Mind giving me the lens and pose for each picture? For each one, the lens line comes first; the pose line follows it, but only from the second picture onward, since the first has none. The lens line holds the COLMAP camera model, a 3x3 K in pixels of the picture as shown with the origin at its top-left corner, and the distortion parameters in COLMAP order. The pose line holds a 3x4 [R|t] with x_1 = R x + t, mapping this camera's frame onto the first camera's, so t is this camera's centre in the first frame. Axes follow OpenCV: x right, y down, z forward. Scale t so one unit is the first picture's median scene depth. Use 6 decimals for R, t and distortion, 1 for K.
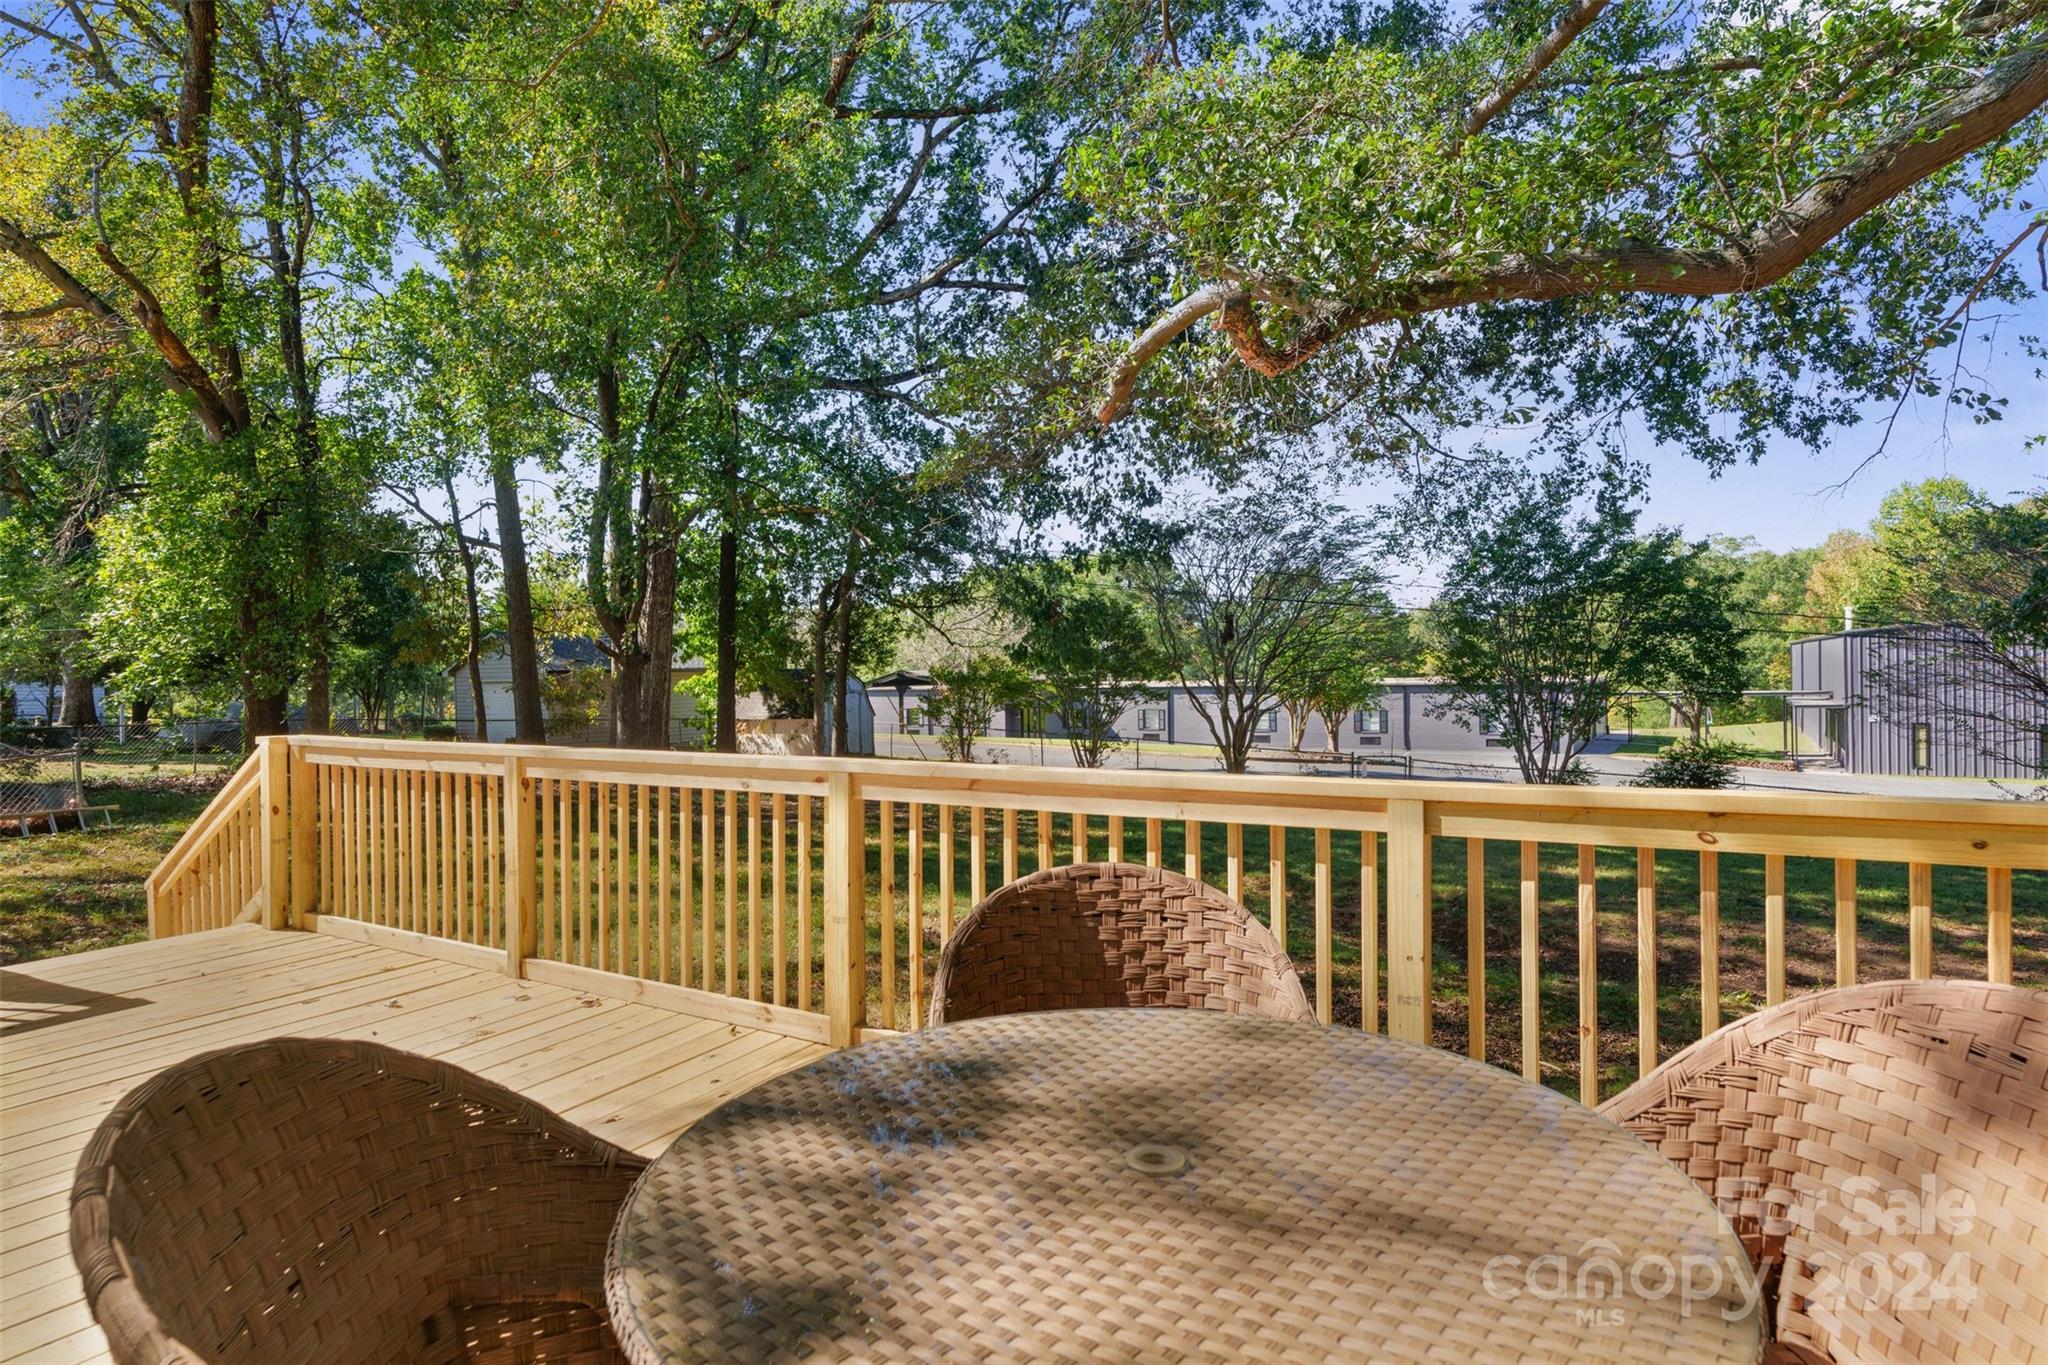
lens RADIAL K [[1119.8, 0, 1008.3], [0, 1119.8, 675.1], [0, 0, 1]] dist [0.017441, -0.008873]
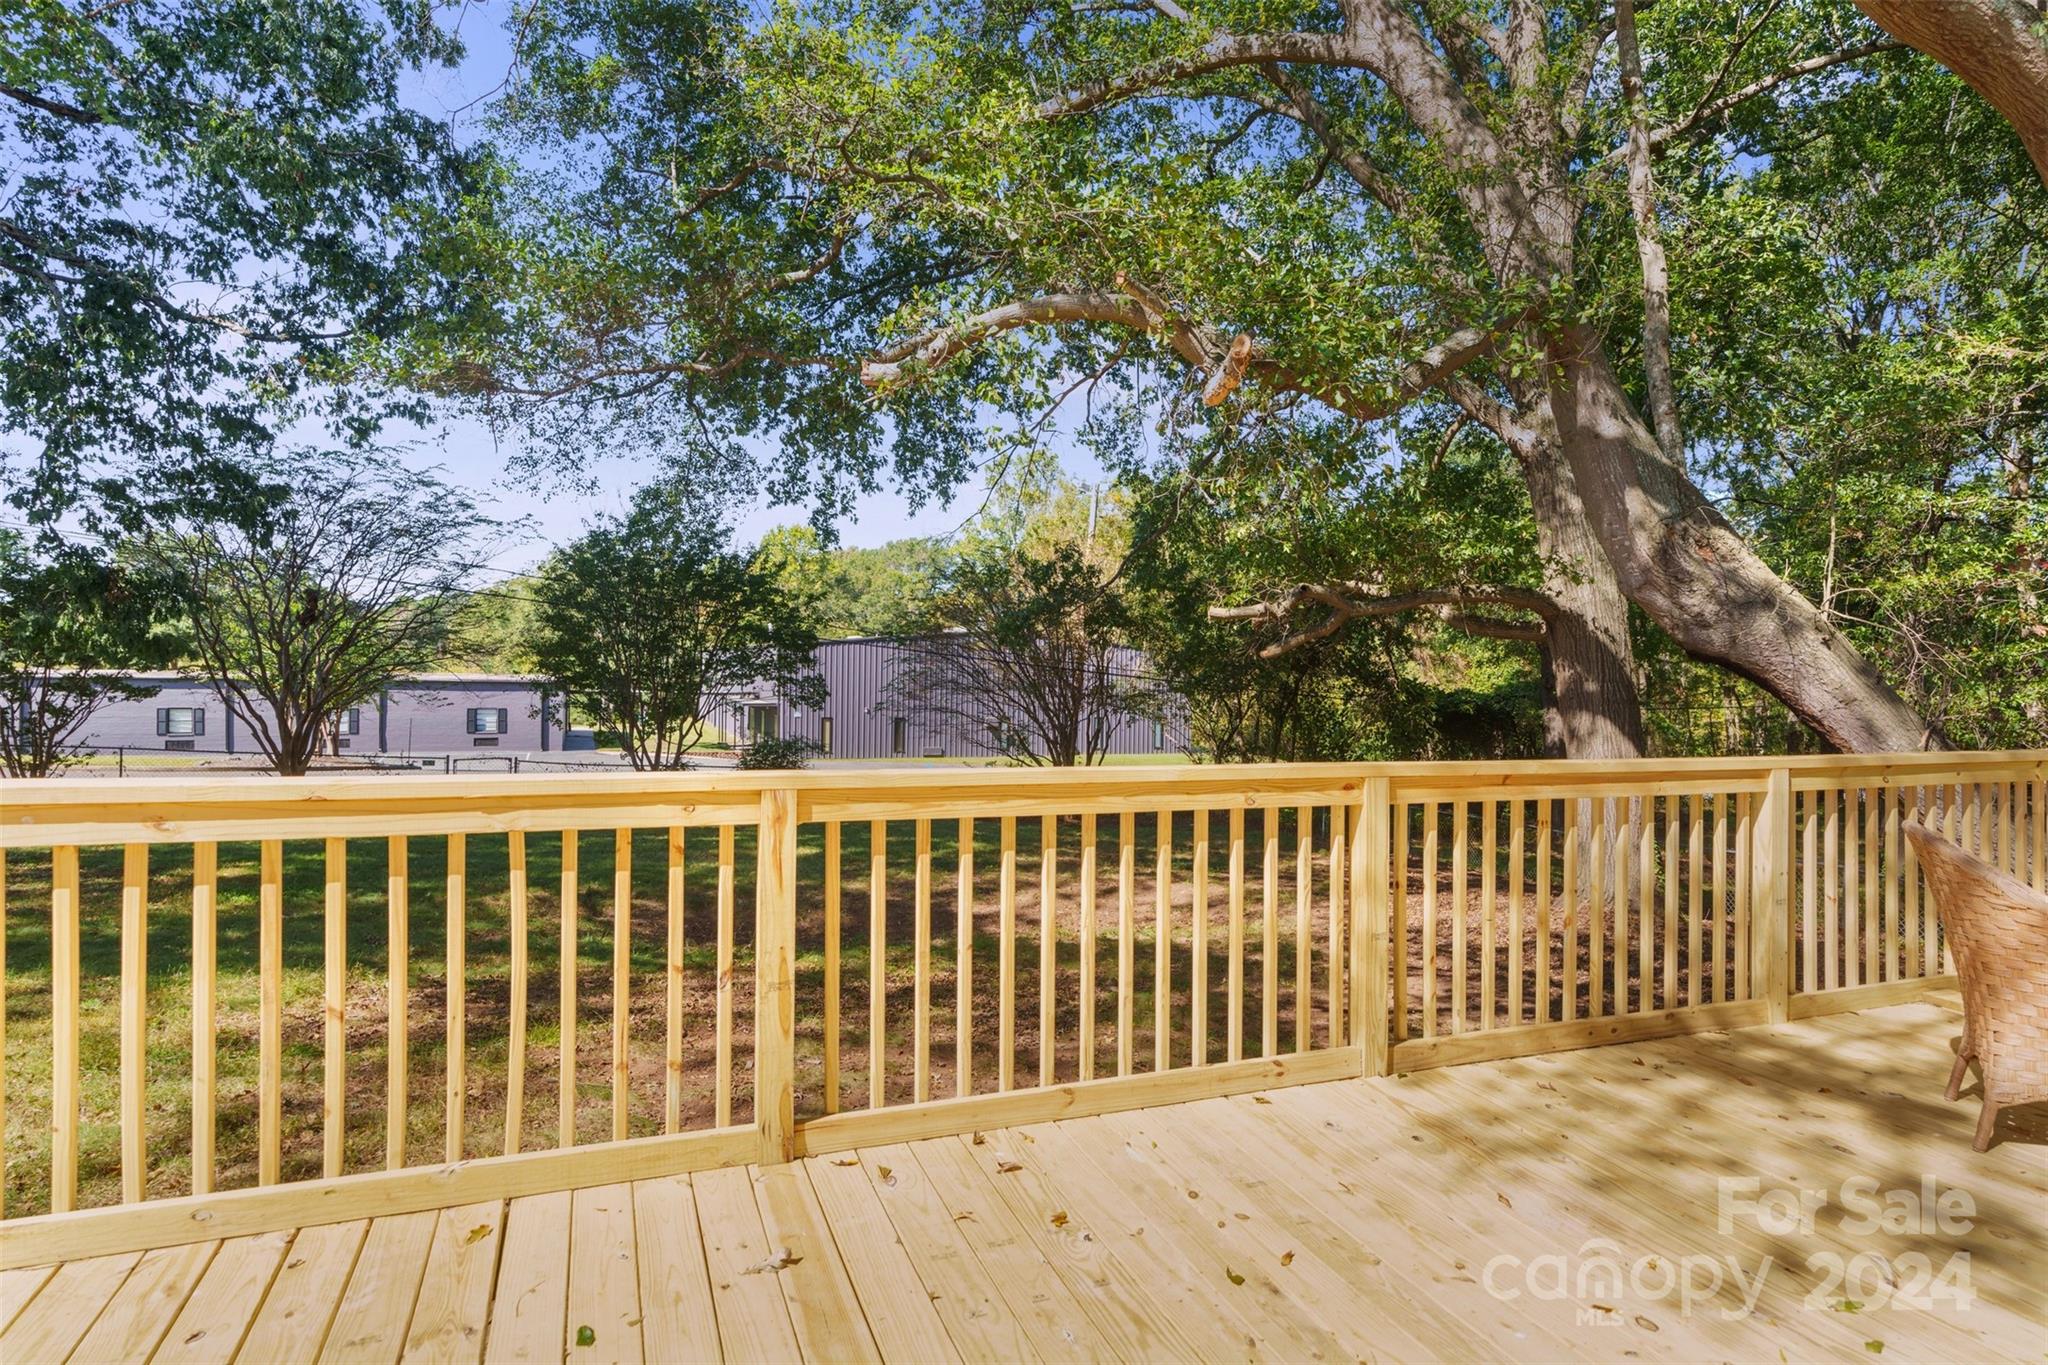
lens RADIAL K [[1119.8, 0, 1008.3], [0, 1119.8, 675.1], [0, 0, 1]] dist [0.017441, -0.008873]
pose [[0.622594, 0.005585, 0.782525, -0.238356], [-0.011118, 0.999937, 0.001709, 0.001115], [-0.782466, -0.009764, 0.622616, 0.149076]]
